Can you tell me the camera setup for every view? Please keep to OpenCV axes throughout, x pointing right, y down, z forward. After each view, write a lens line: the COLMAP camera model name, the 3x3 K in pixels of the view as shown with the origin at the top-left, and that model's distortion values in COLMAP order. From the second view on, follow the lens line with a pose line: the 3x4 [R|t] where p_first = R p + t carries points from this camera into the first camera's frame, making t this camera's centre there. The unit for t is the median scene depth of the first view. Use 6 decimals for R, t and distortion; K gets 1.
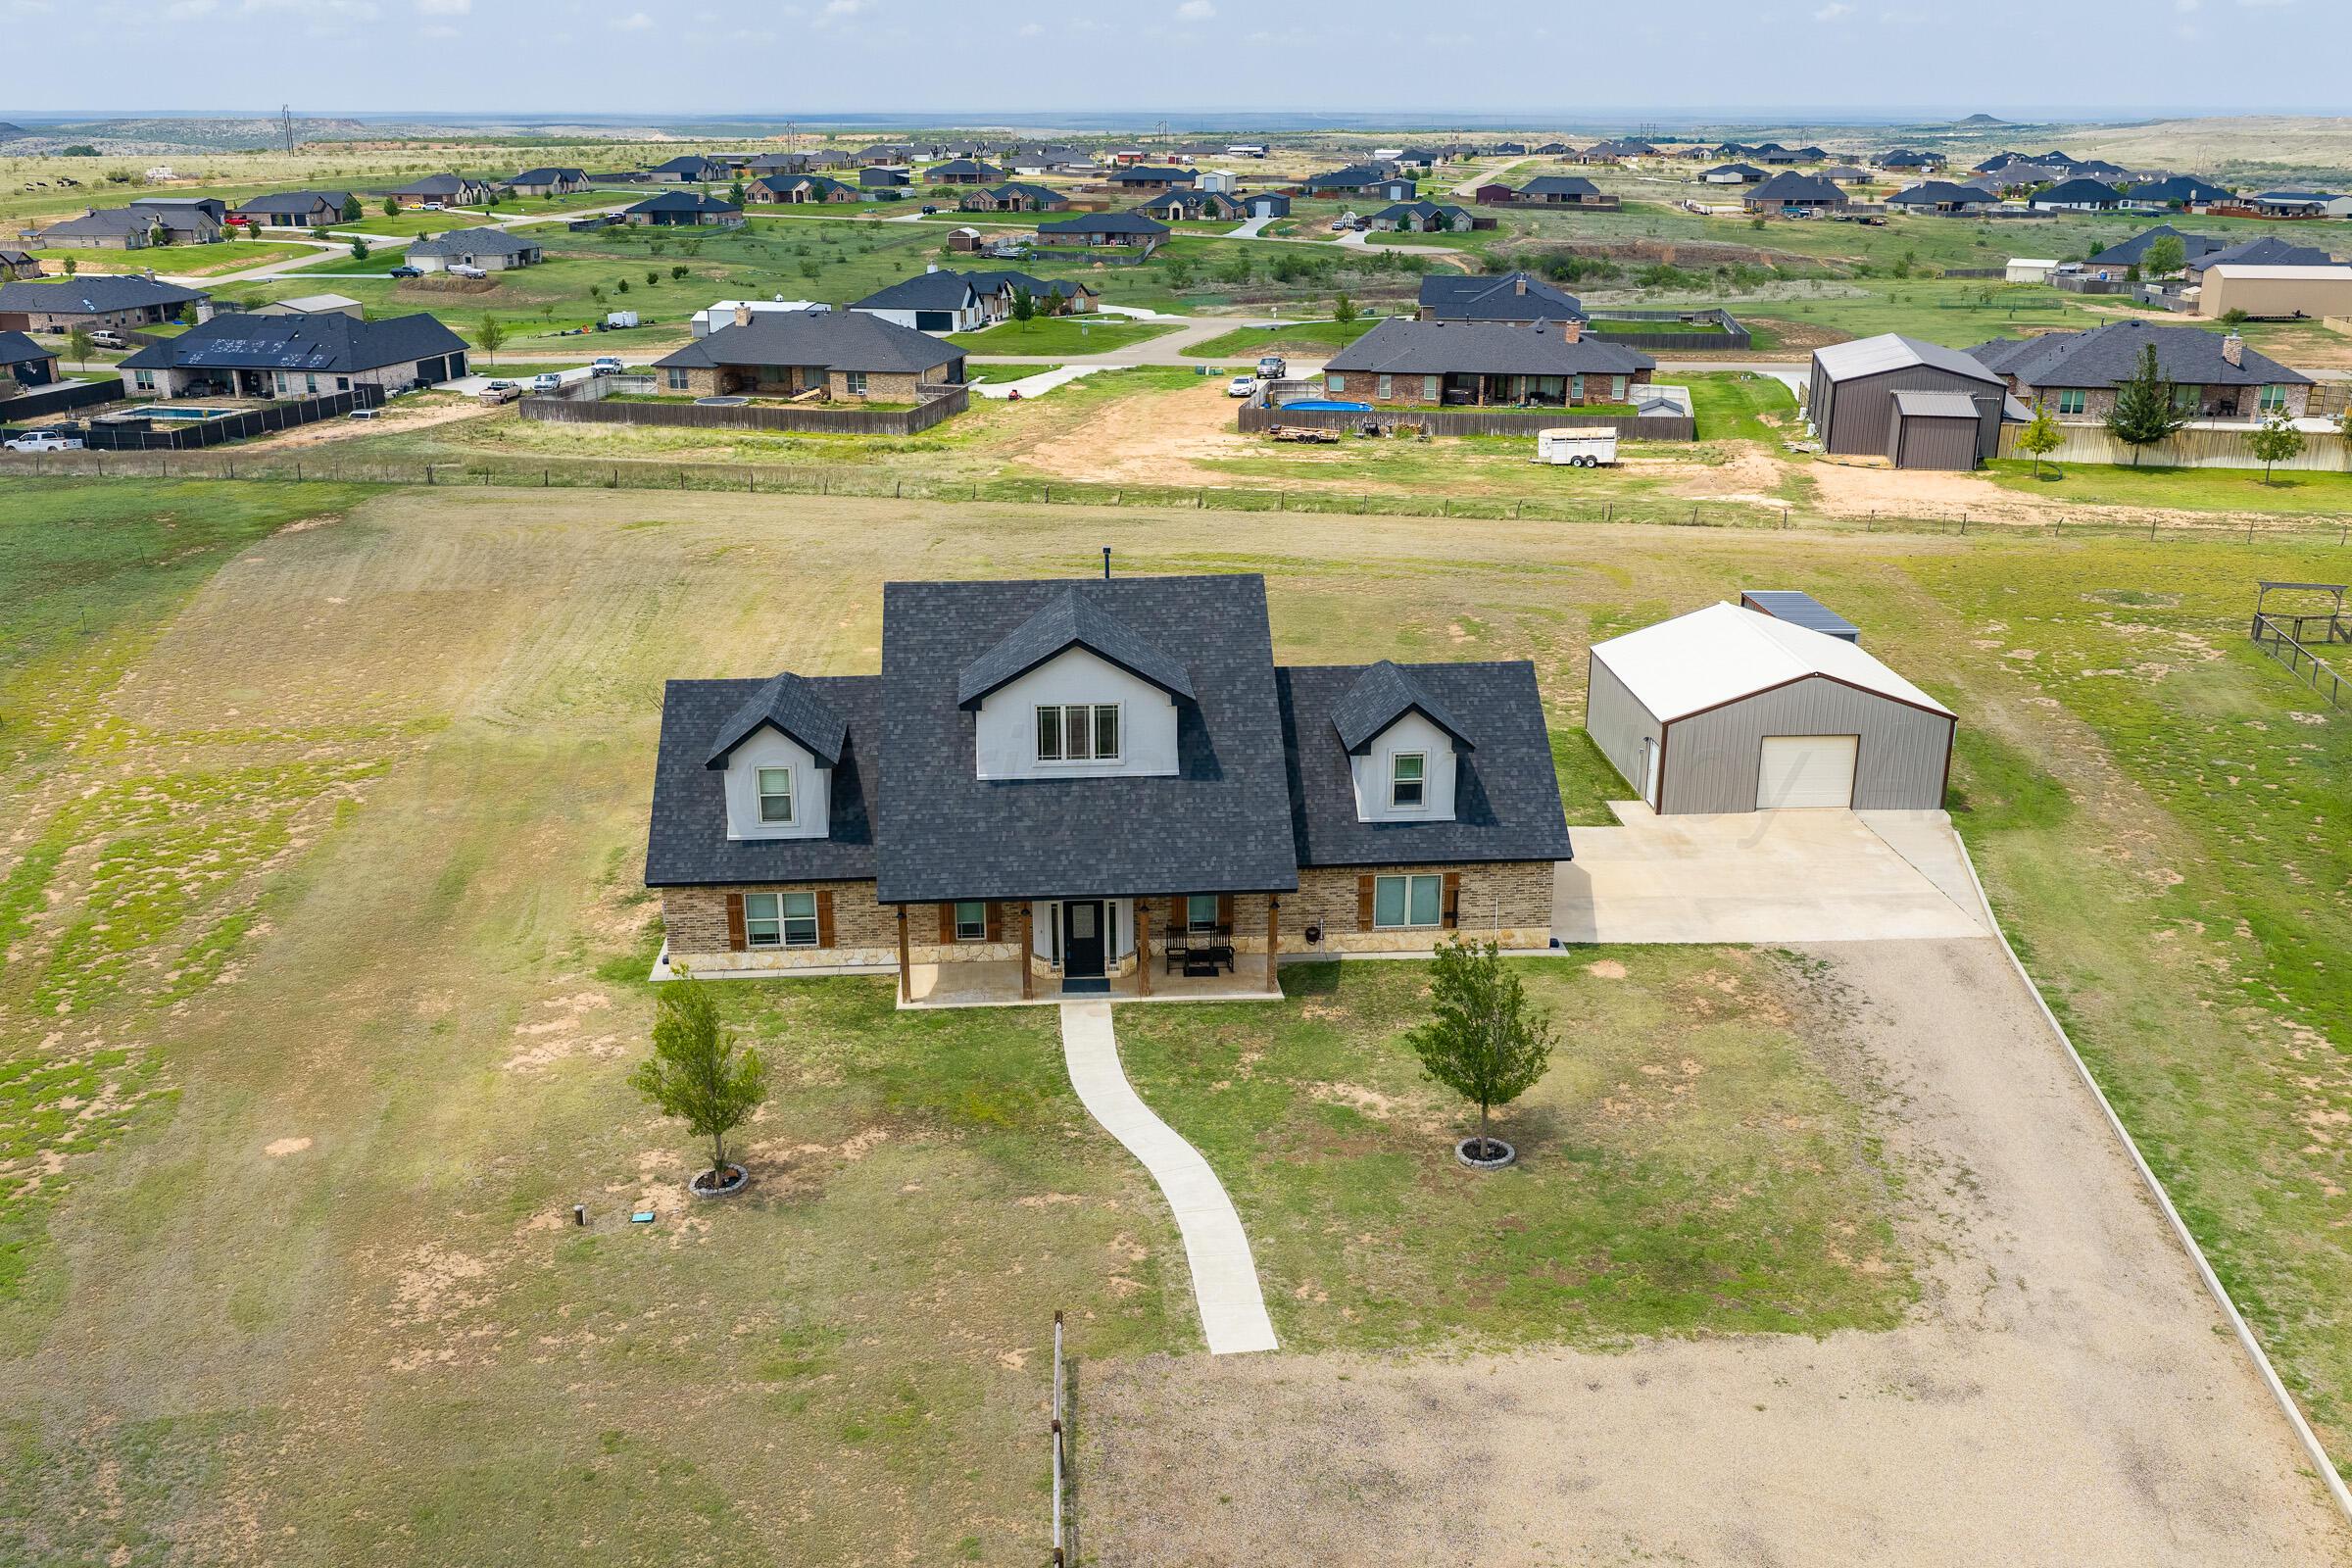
lens RADIAL K [[2010.6, 0, 1176.0], [0, 2010.6, 784.0], [0, 0, 1]] dist [0.007021, -0.014706]
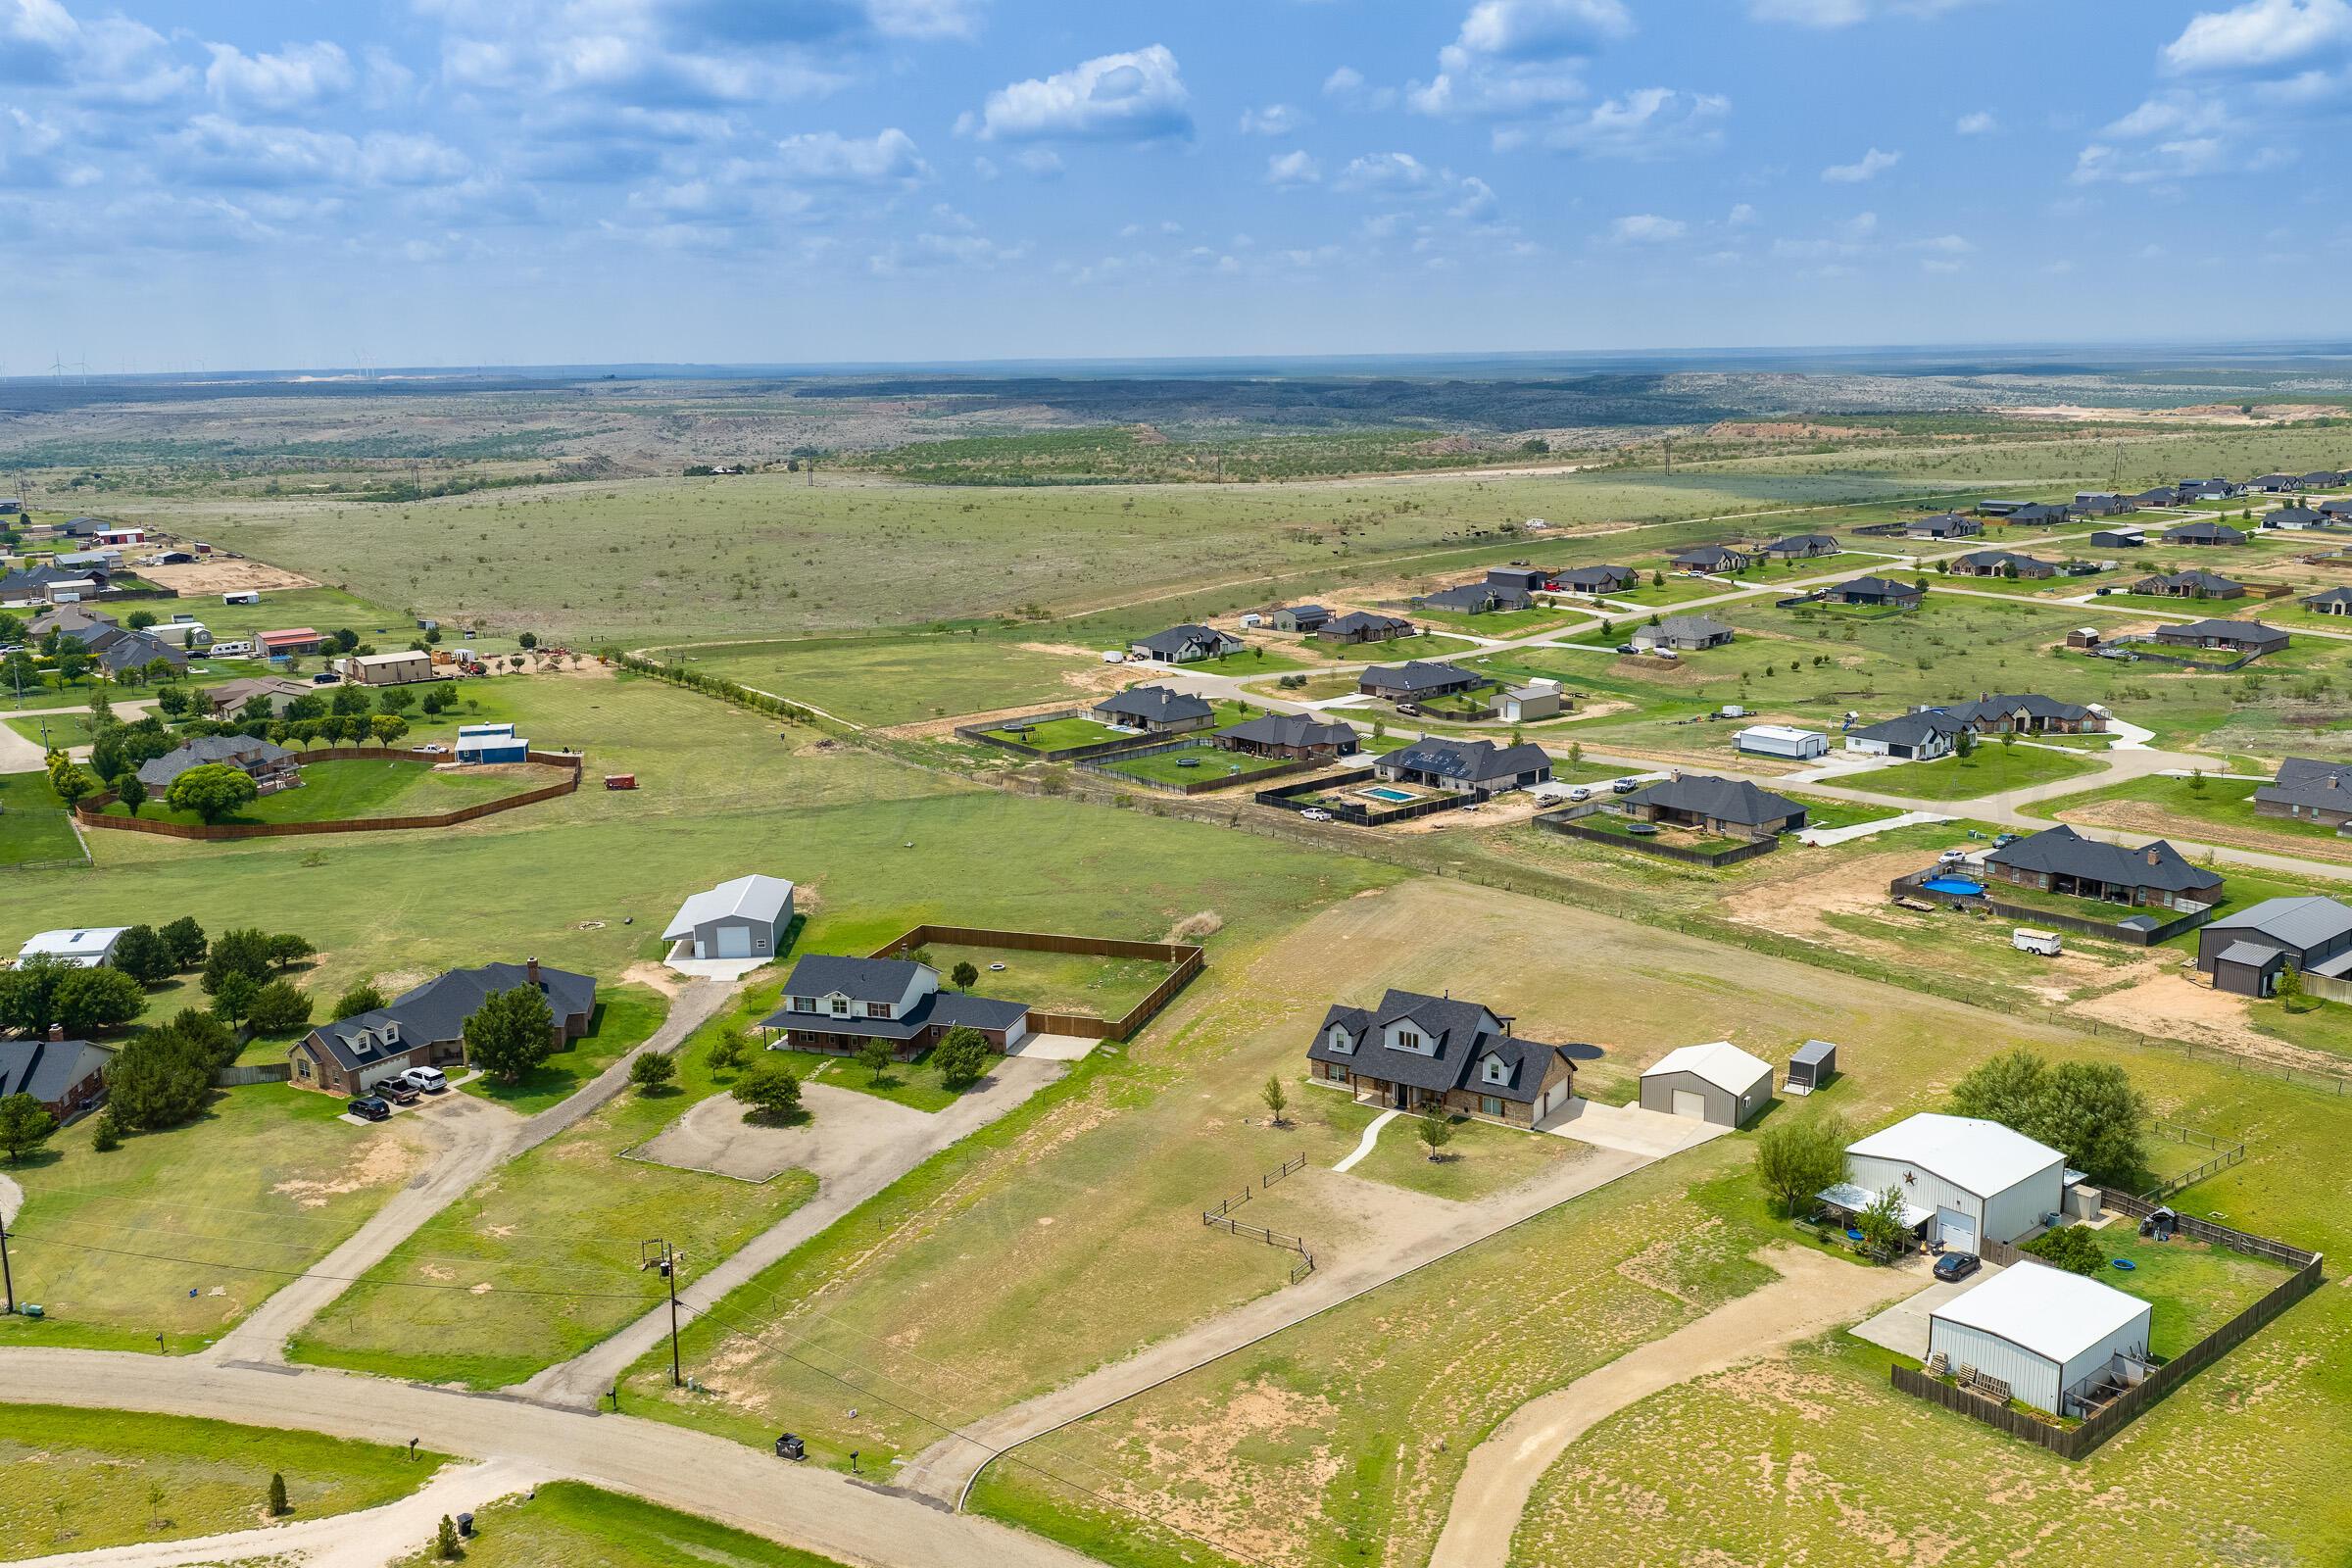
lens RADIAL K [[2026.9, 0, 1176.0], [0, 2026.9, 784.0], [0, 0, 1]] dist [0.026984, -0.016869]
pose [[0.781348, 0.116397, -0.613145, 0.455883], [-0.180706, 0.982563, -0.043753, -0.060987], [0.597361, 0.144986, 0.788758, -0.560736]]
